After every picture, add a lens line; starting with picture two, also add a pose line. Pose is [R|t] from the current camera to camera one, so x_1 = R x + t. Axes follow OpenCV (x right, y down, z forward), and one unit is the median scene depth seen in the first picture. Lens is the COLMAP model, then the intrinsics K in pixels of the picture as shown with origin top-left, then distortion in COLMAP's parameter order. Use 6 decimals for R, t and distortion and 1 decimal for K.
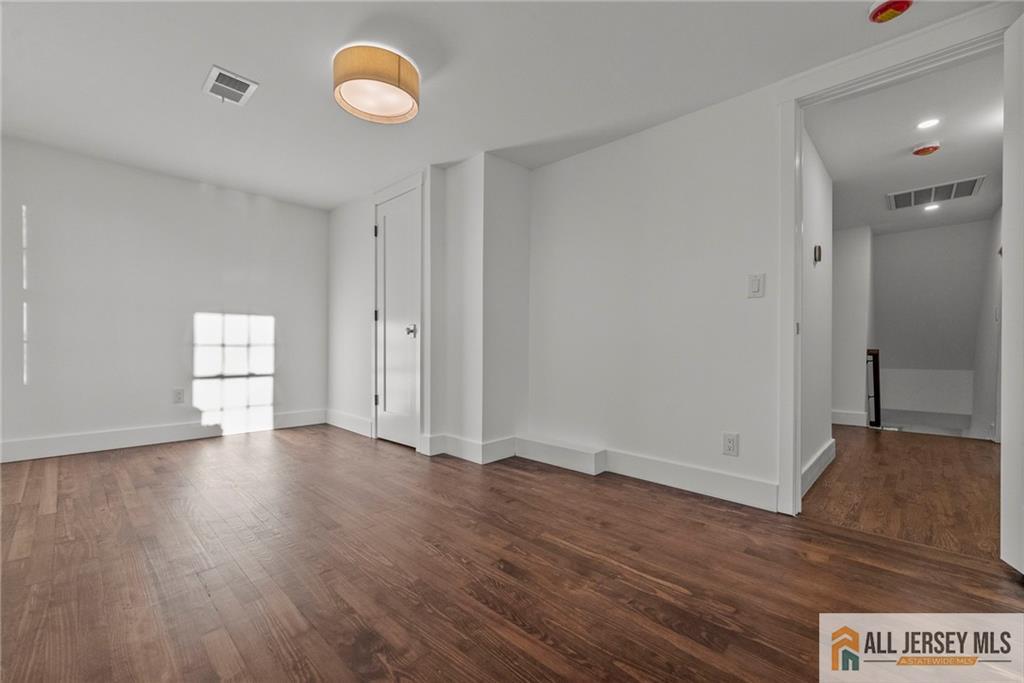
lens RADIAL K [[424.4, 0, 509.6], [0, 424.4, 342.2], [0, 0, 1]] dist [0.000447, -0.000152]
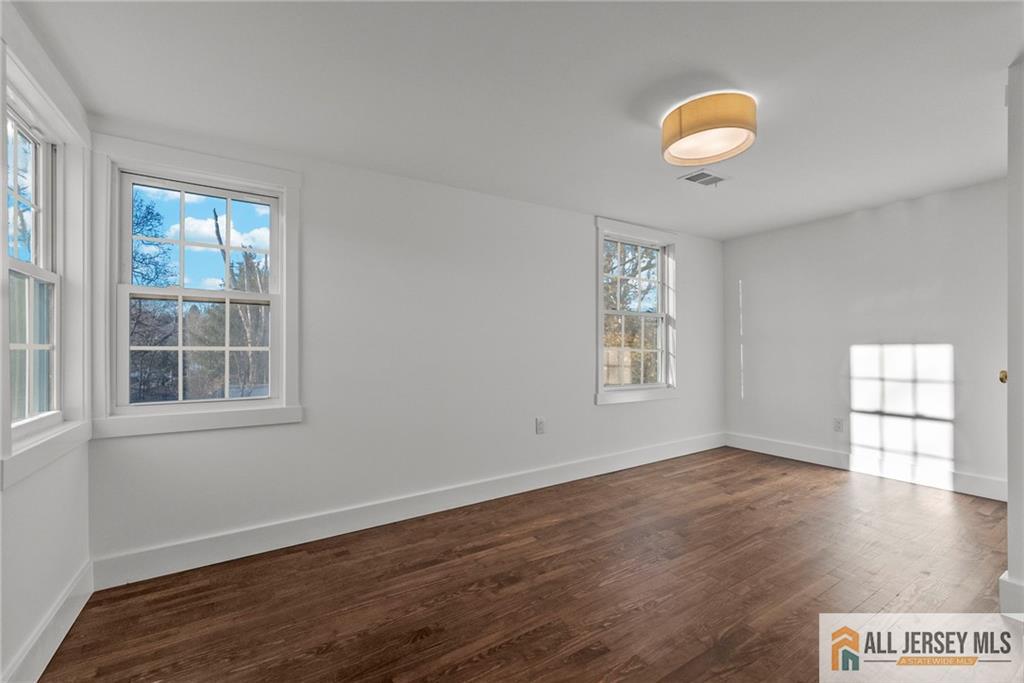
lens RADIAL K [[424.4, 0, 514.2], [0, 424.4, 347.5], [0, 0, 1]] dist [0.000447, -0.000152]
pose [[-0.226637, -0.005921, -0.973961, 0.685333], [0.006386, 0.999951, -0.007565, -0.102249], [0.973958, -0.007934, -0.226588, 0.748244]]
